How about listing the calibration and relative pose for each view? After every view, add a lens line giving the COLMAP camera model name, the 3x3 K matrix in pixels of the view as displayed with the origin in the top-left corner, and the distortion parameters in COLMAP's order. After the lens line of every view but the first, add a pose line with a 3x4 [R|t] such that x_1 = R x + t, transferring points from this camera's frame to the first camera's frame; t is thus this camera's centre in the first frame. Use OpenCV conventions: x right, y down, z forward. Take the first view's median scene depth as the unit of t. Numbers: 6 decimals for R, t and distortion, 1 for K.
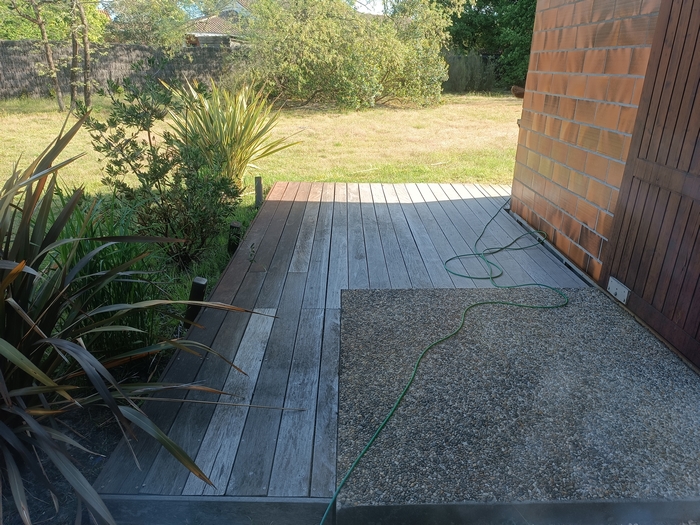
lens RADIAL K [[512.2, 0, 355.3], [0, 512.2, 262.8], [0, 0, 1]] dist [0.055289, -0.050671]
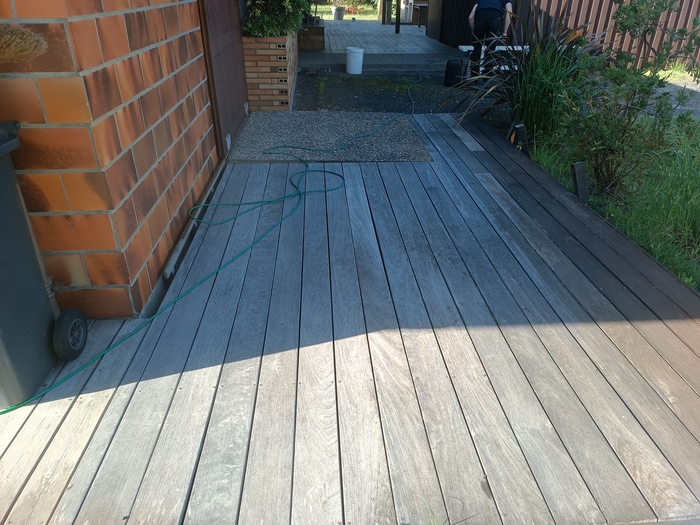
lens RADIAL K [[512.2, 0, 355.3], [0, 512.2, 262.8], [0, 0, 1]] dist [0.055289, -0.050671]
pose [[-0.998302, 0.002835, -0.058181, 0.186839], [-0.042711, 0.643539, 0.764221, -0.581574], [0.039608, 0.765408, -0.642325, 1.562948]]
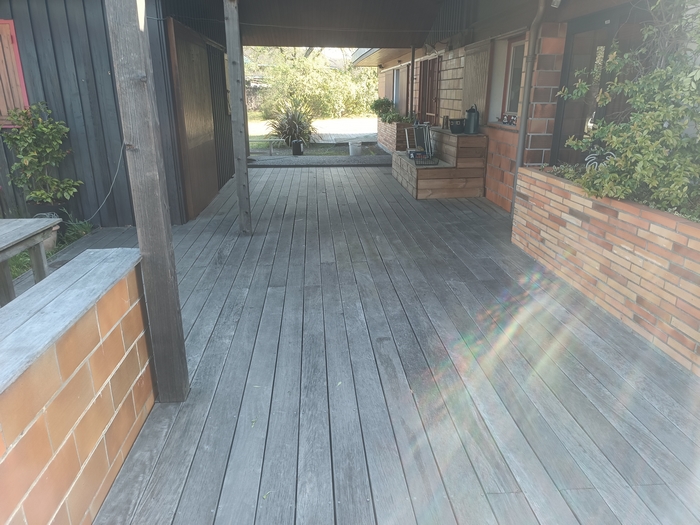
lens RADIAL K [[512.2, 0, 355.3], [0, 512.2, 262.8], [0, 0, 1]] dist [0.055289, -0.050671]
pose [[0.998399, -0.031964, 0.046675, -0.017401], [0.034302, 0.998151, -0.050178, 0.367746], [-0.044985, 0.051699, 0.997649, -0.964968]]
